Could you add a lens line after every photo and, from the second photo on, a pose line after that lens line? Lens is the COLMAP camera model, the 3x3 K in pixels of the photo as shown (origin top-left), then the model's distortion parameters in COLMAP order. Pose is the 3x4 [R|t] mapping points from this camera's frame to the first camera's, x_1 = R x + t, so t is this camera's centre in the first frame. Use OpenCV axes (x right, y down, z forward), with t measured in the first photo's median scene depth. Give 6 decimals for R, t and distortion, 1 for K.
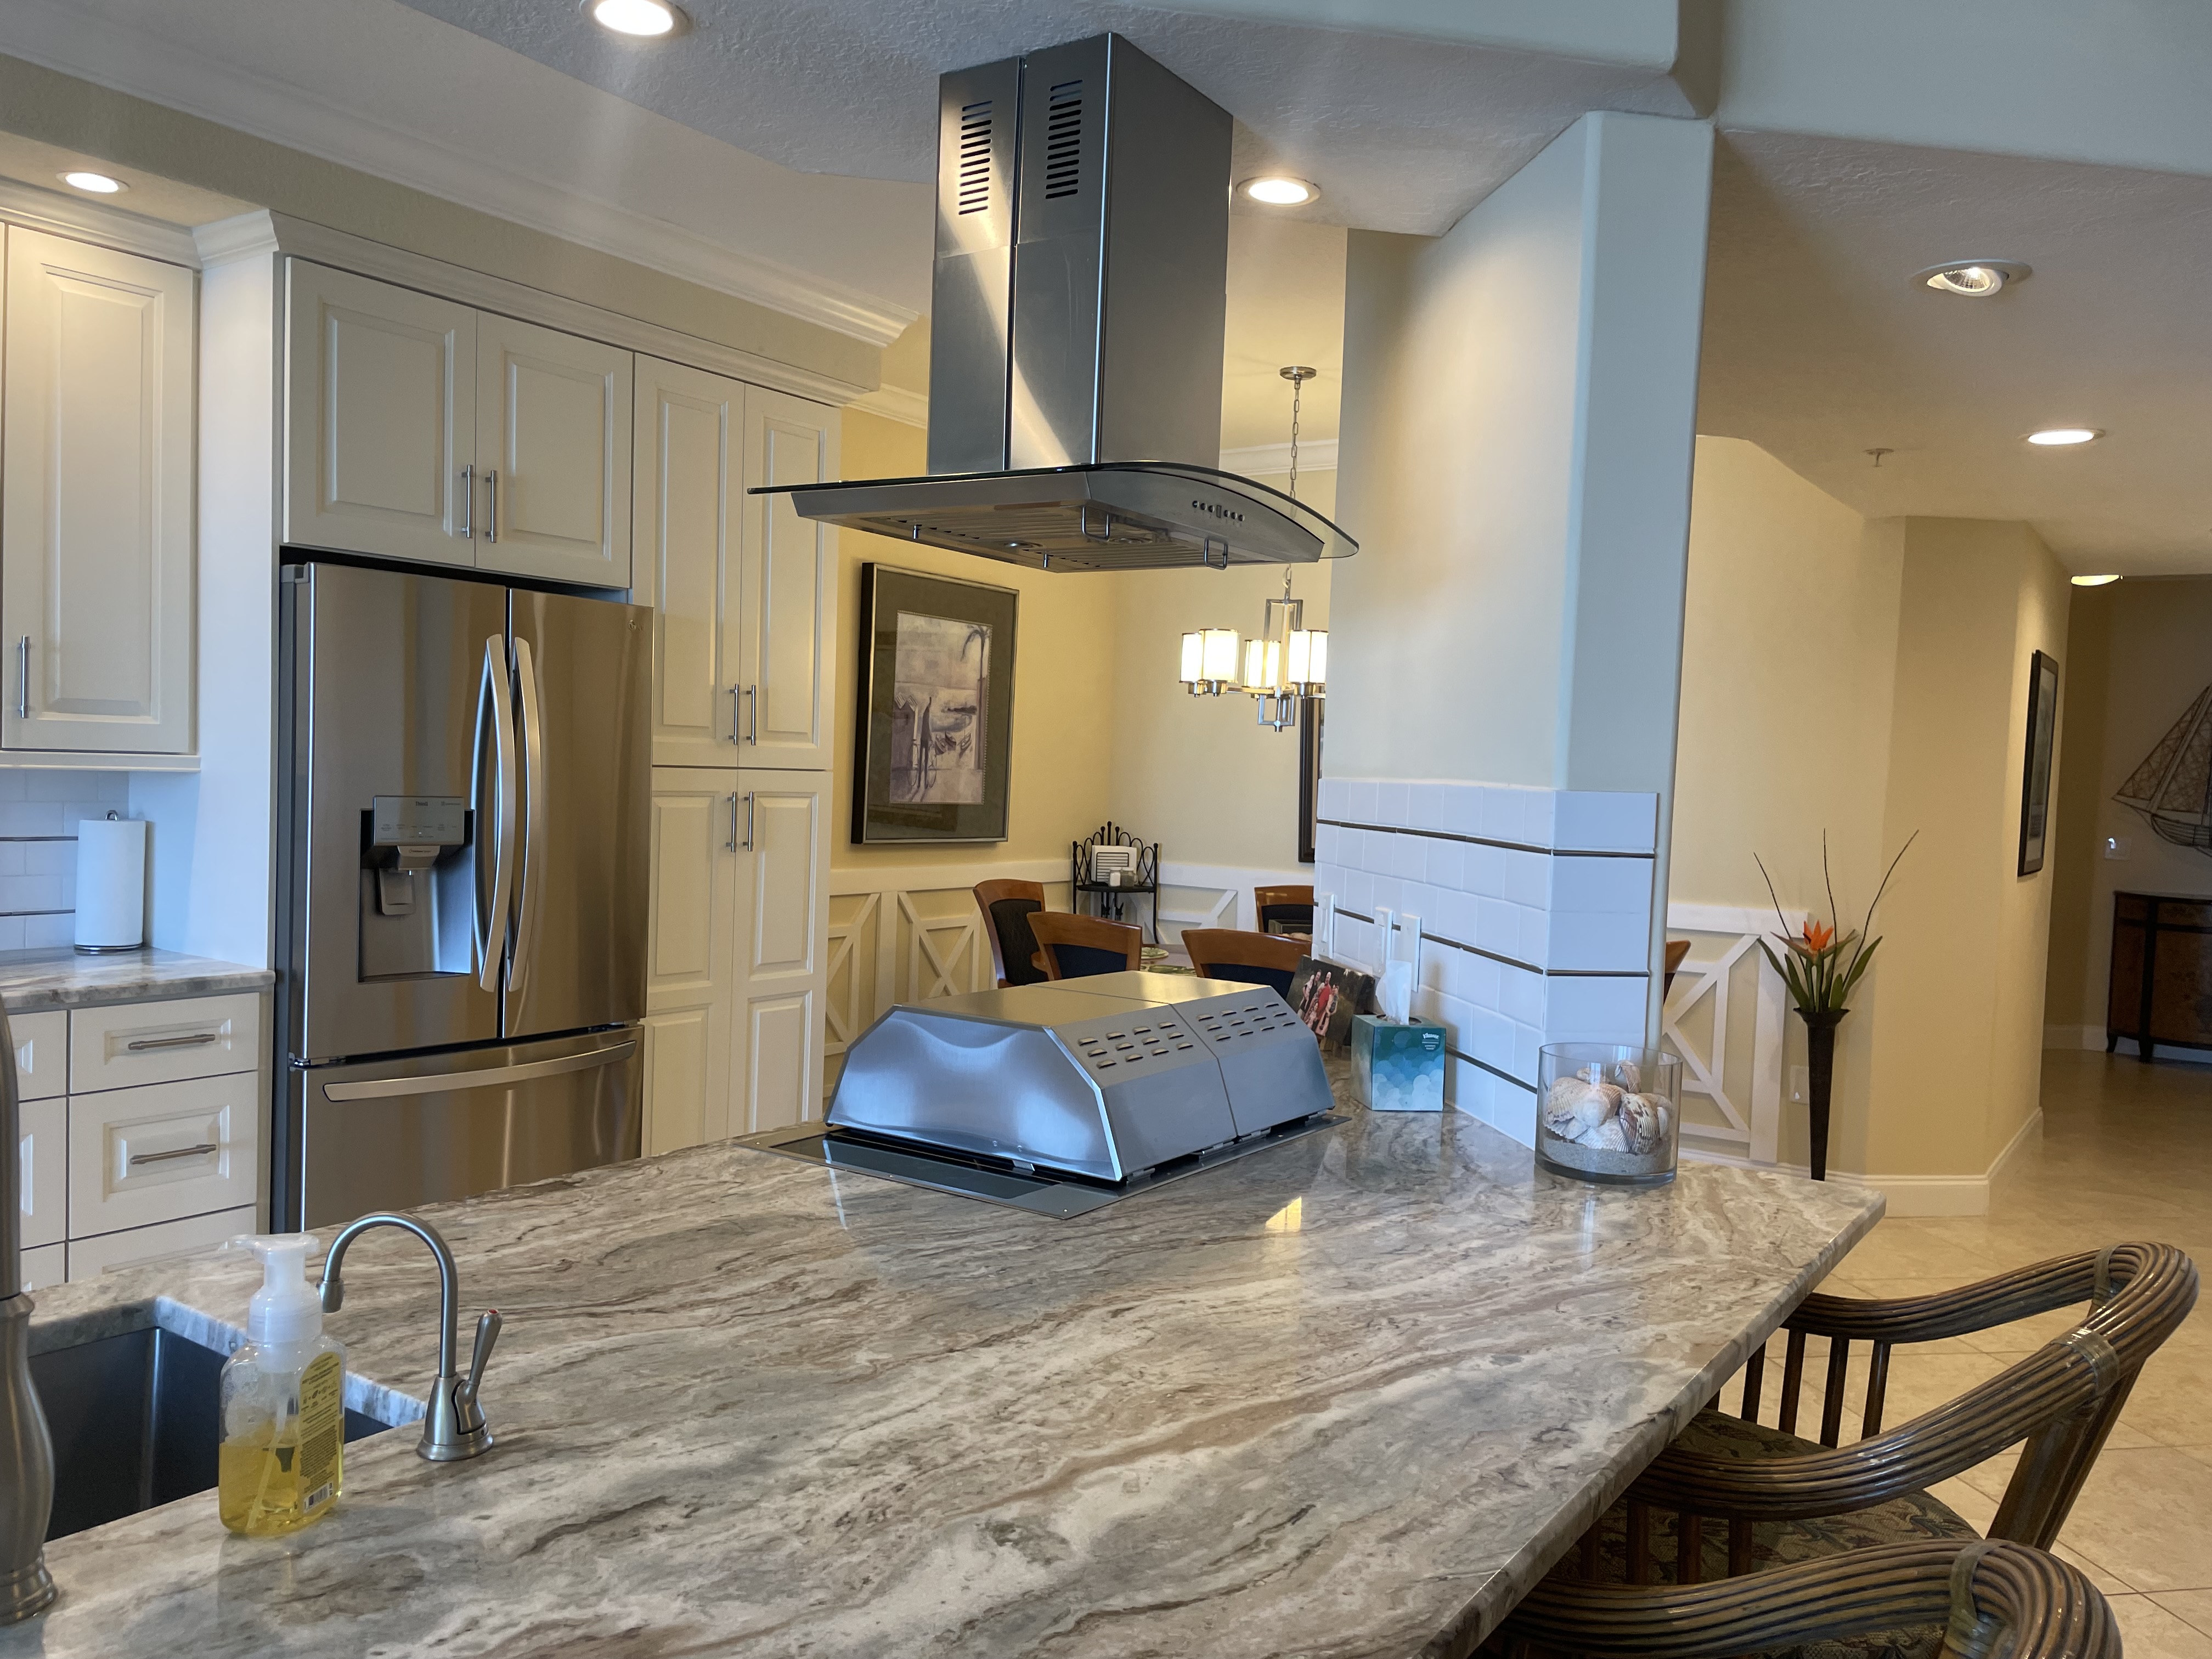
lens RADIAL K [[1665.5, 0, 1088.8], [0, 1665.5, 847.1], [0, 0, 1]] dist [0.088878, -0.124832]
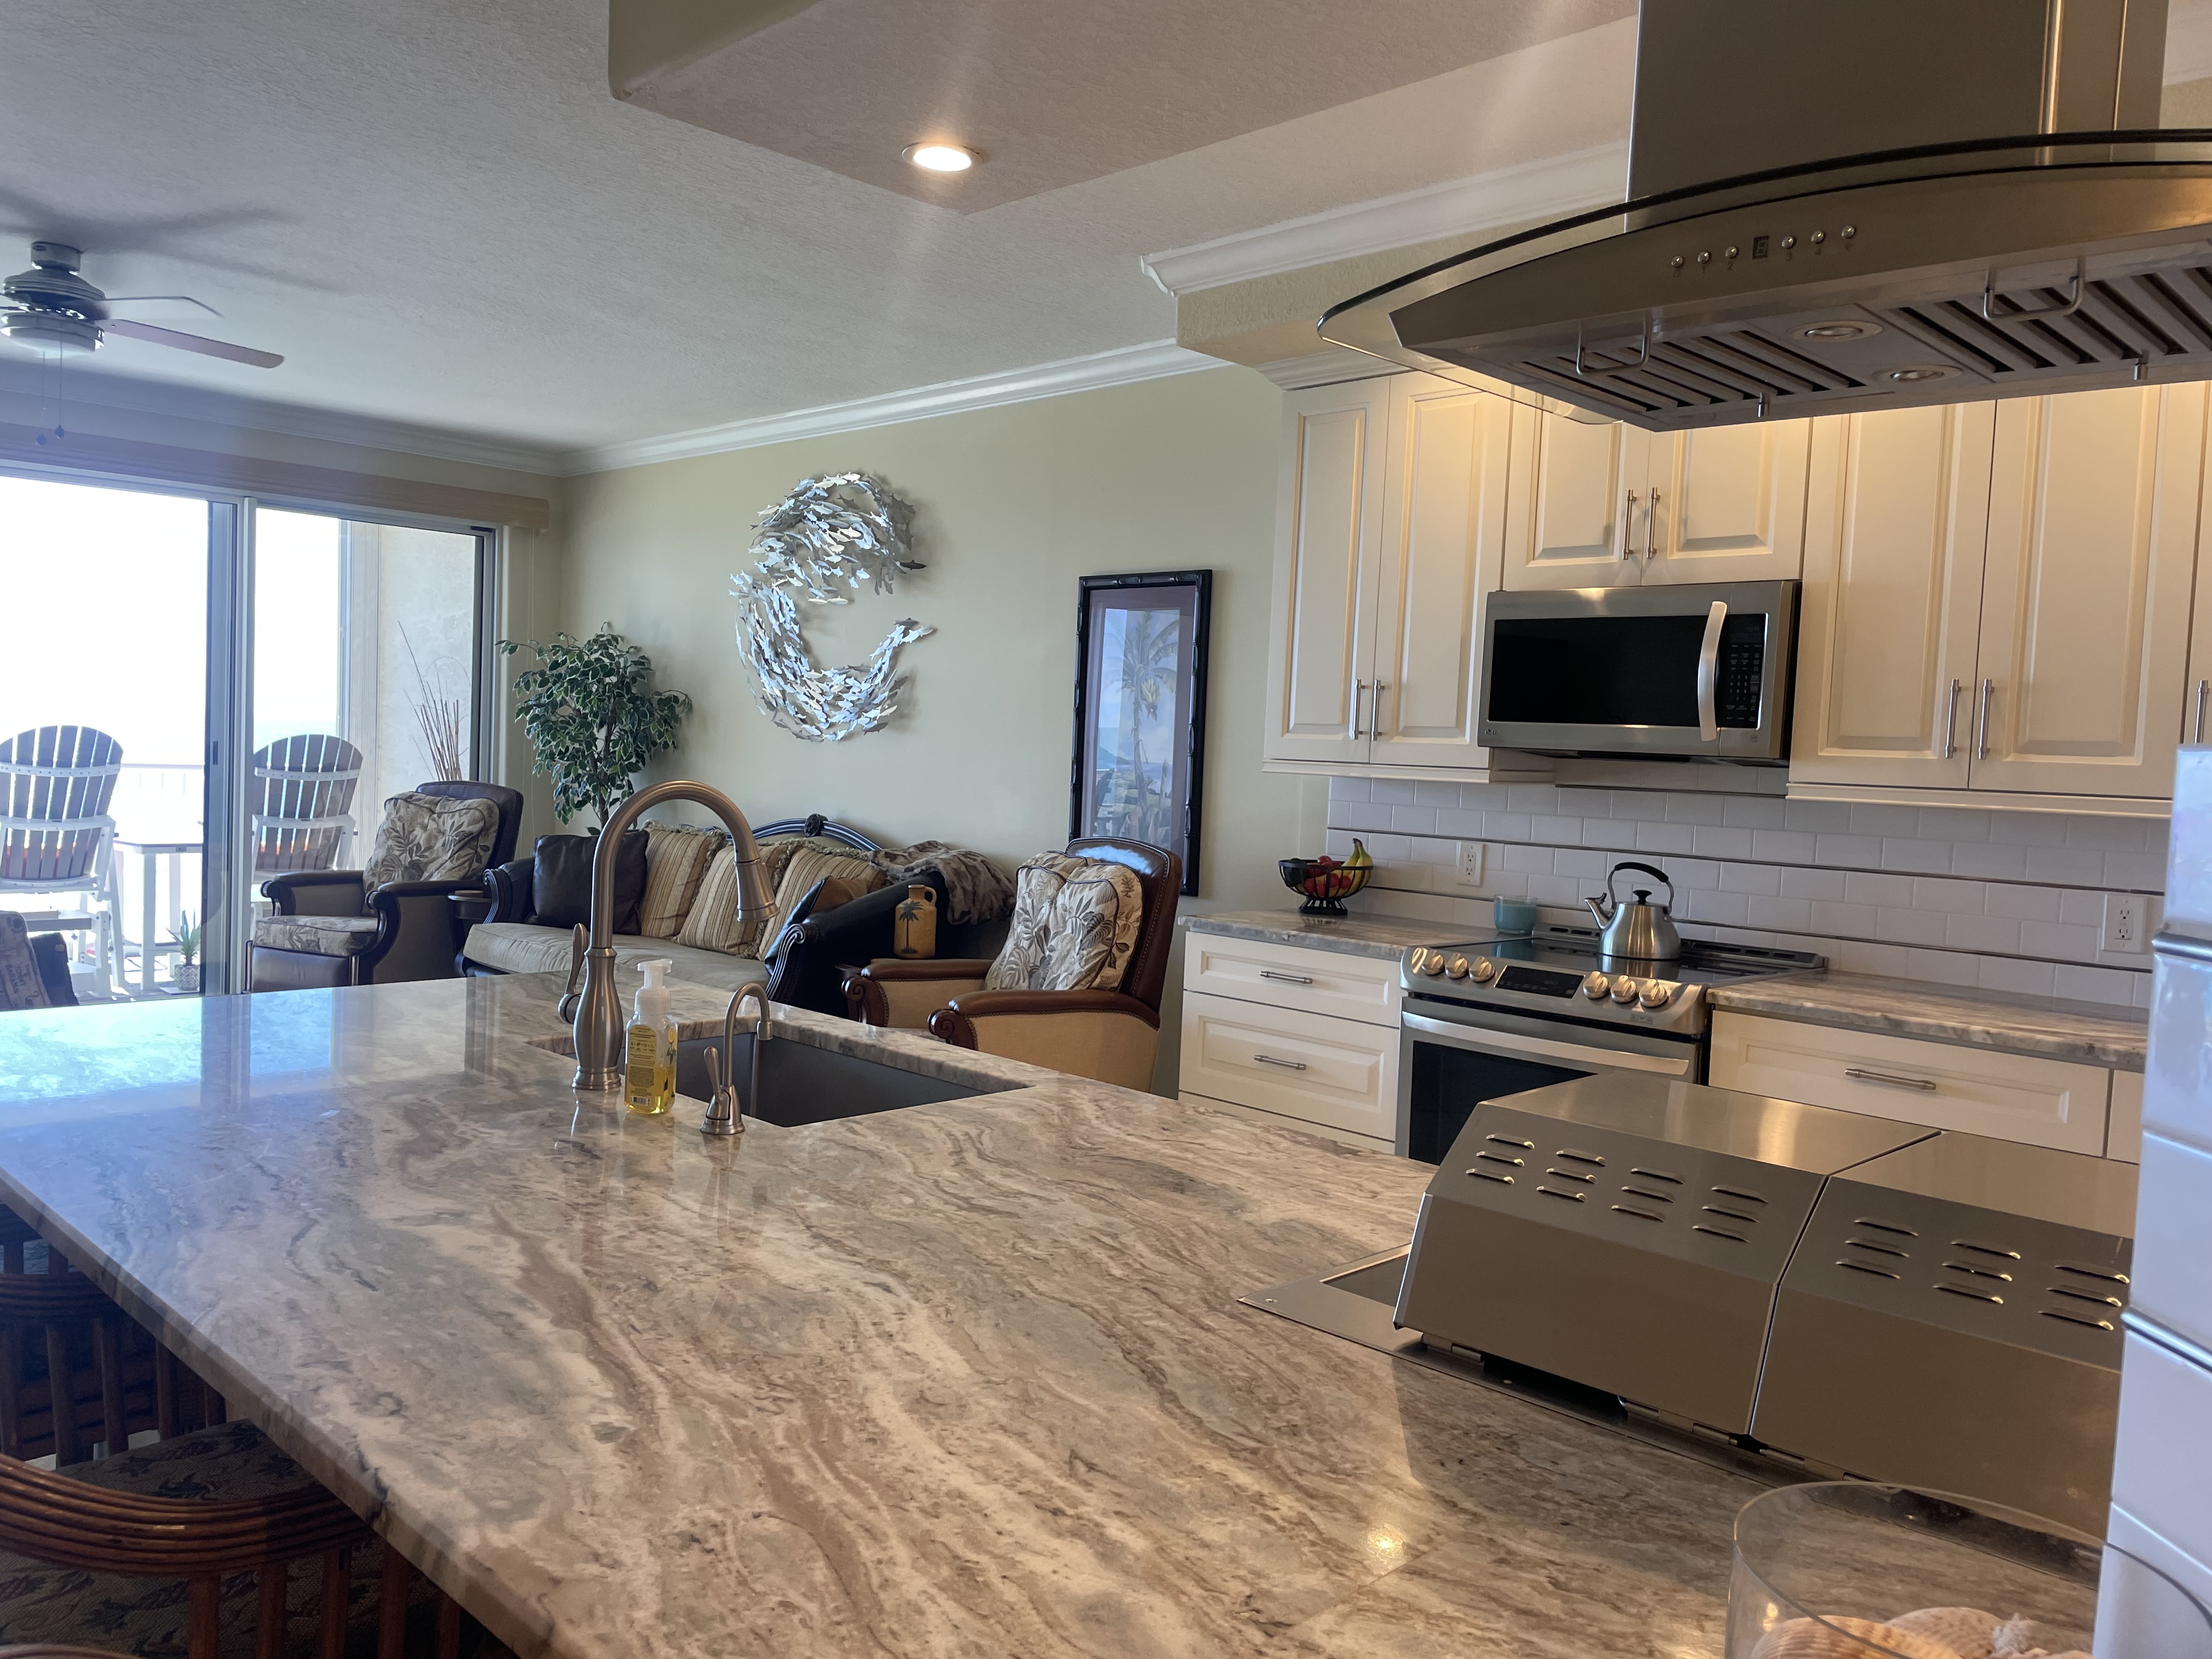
lens RADIAL K [[1665.5, 0, 1088.8], [0, 1665.5, 847.1], [0, 0, 1]] dist [0.088878, -0.124832]
pose [[-0.174252, 0.016225, -0.984567, 0.817587], [-0.097778, 0.994638, 0.033696, -0.006580], [0.979835, 0.102140, -0.171731, 1.121774]]
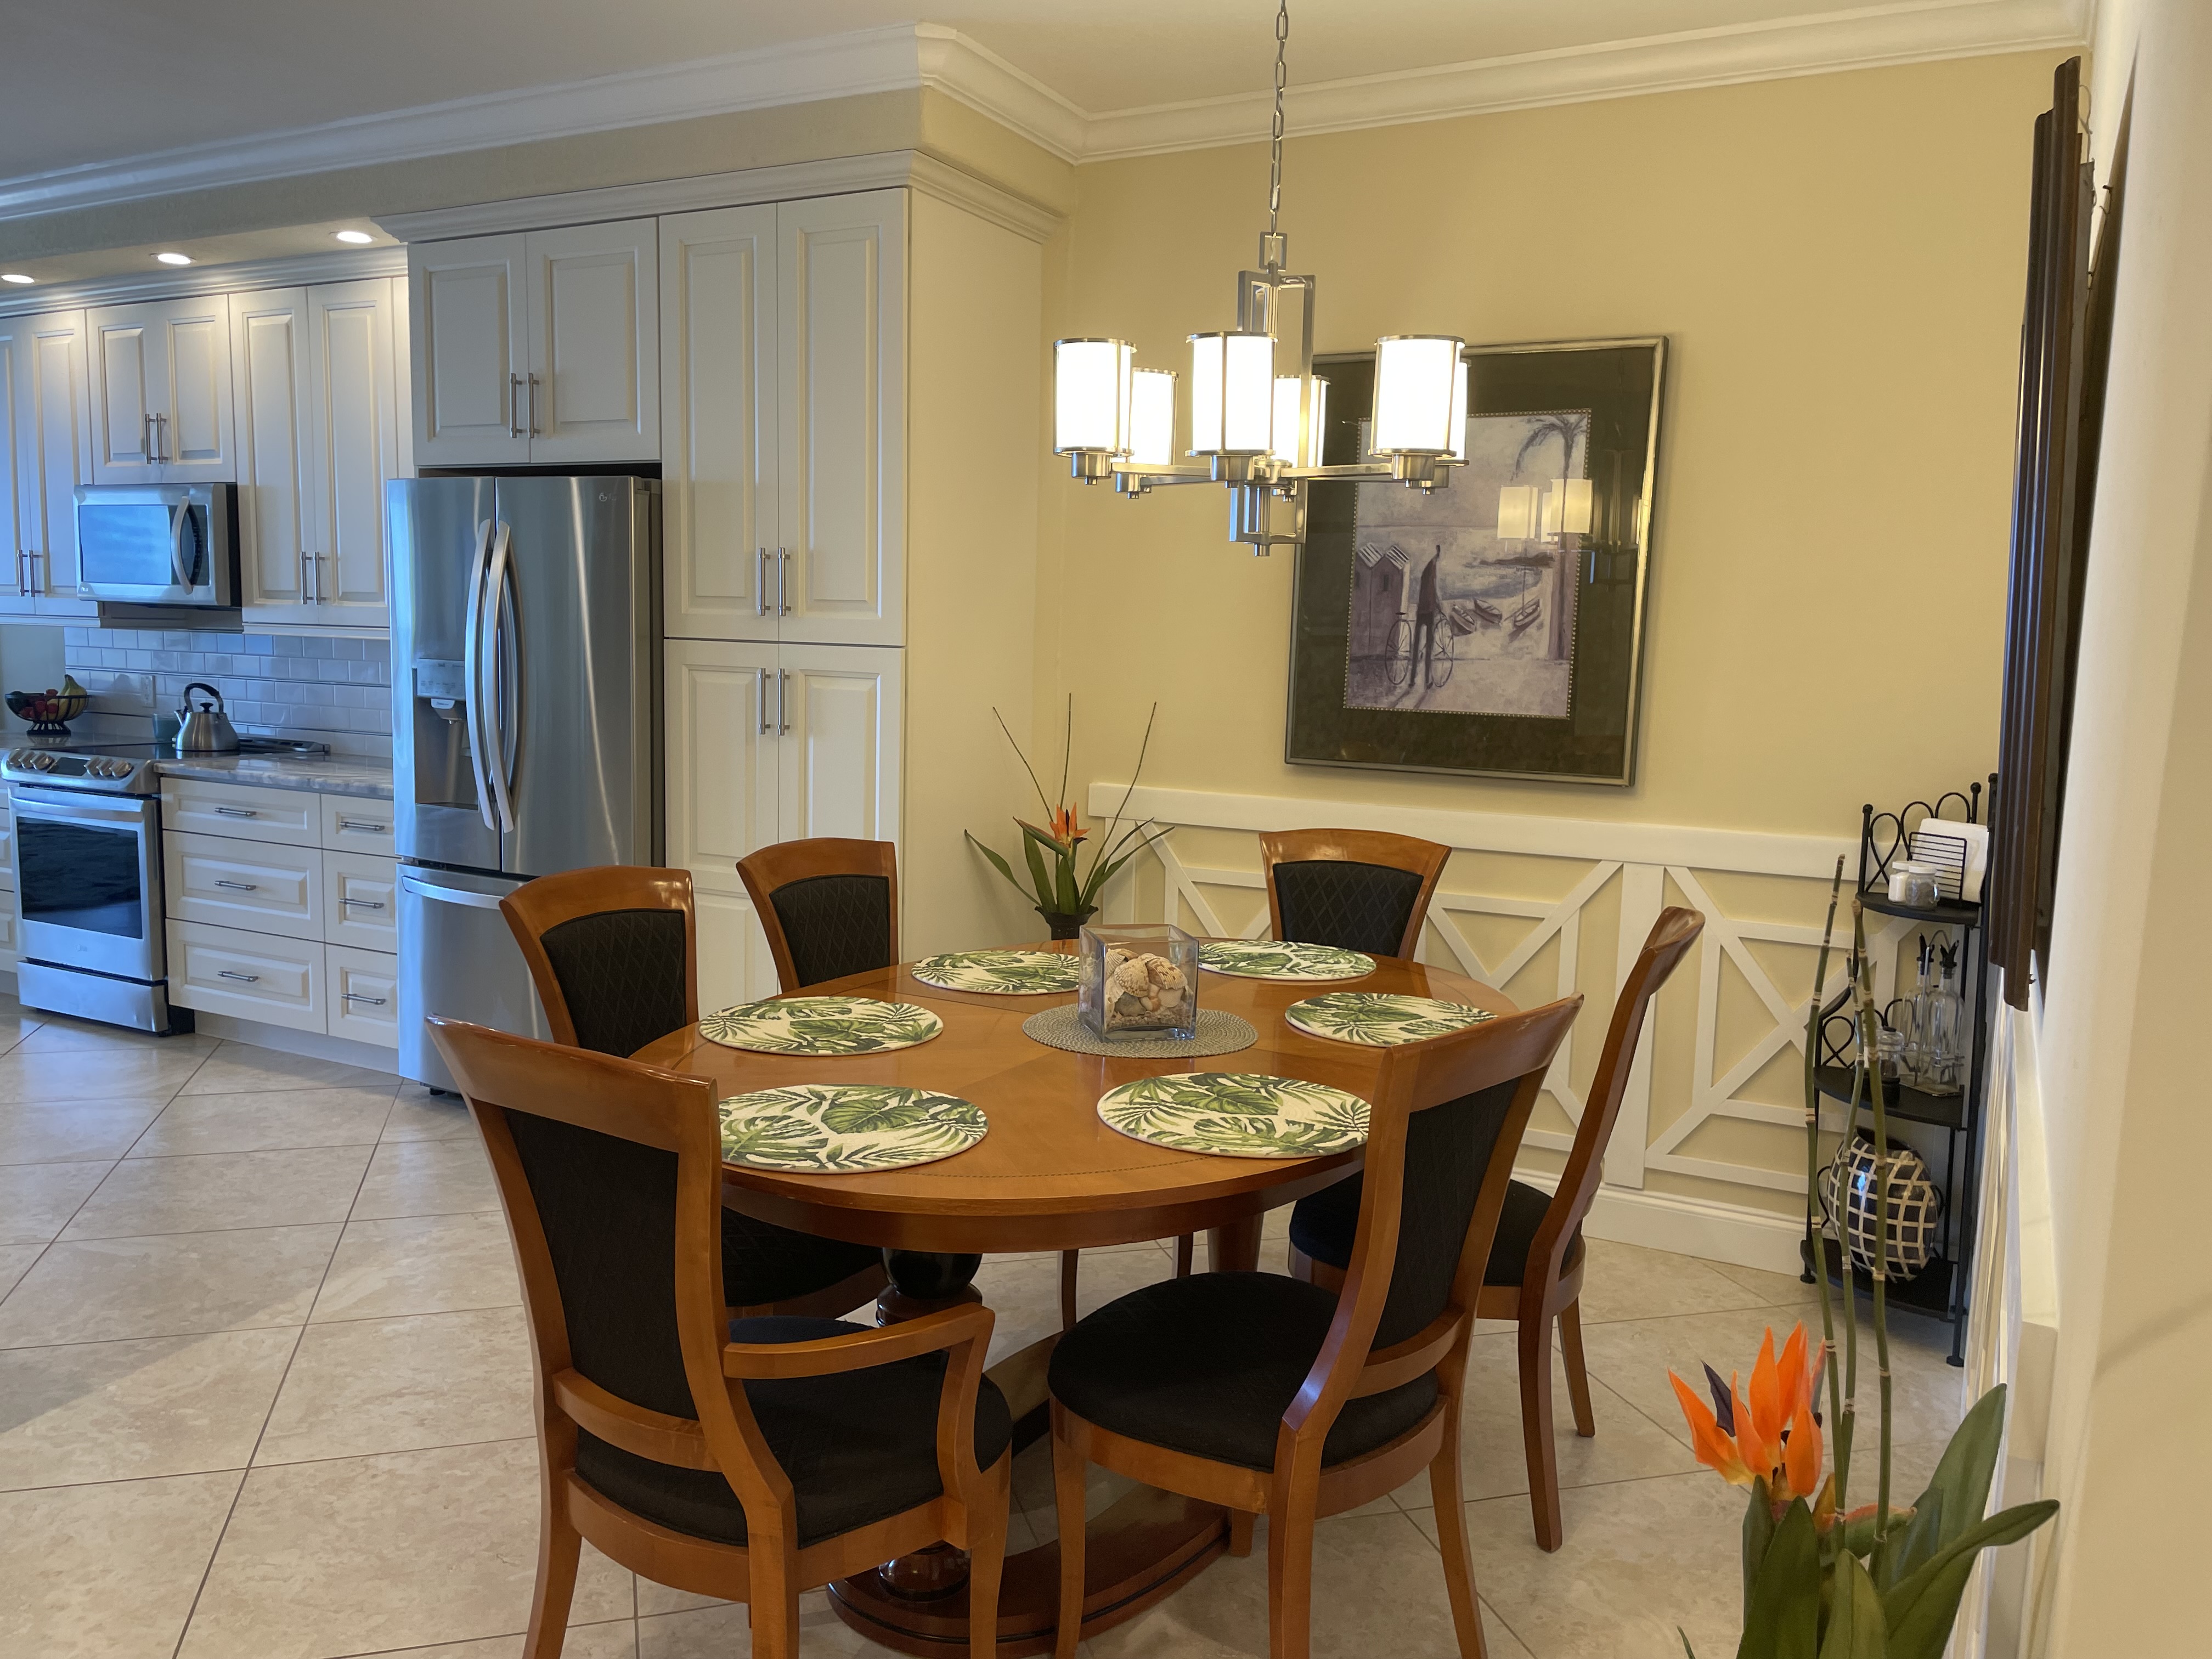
lens RADIAL K [[1665.5, 0, 1088.8], [0, 1665.5, 847.1], [0, 0, 1]] dist [0.088878, -0.124832]
pose [[0.123592, 0.092407, -0.988021, 1.930492], [-0.072402, 0.993841, 0.083895, -0.068276], [0.989688, 0.061166, 0.129521, 2.855598]]
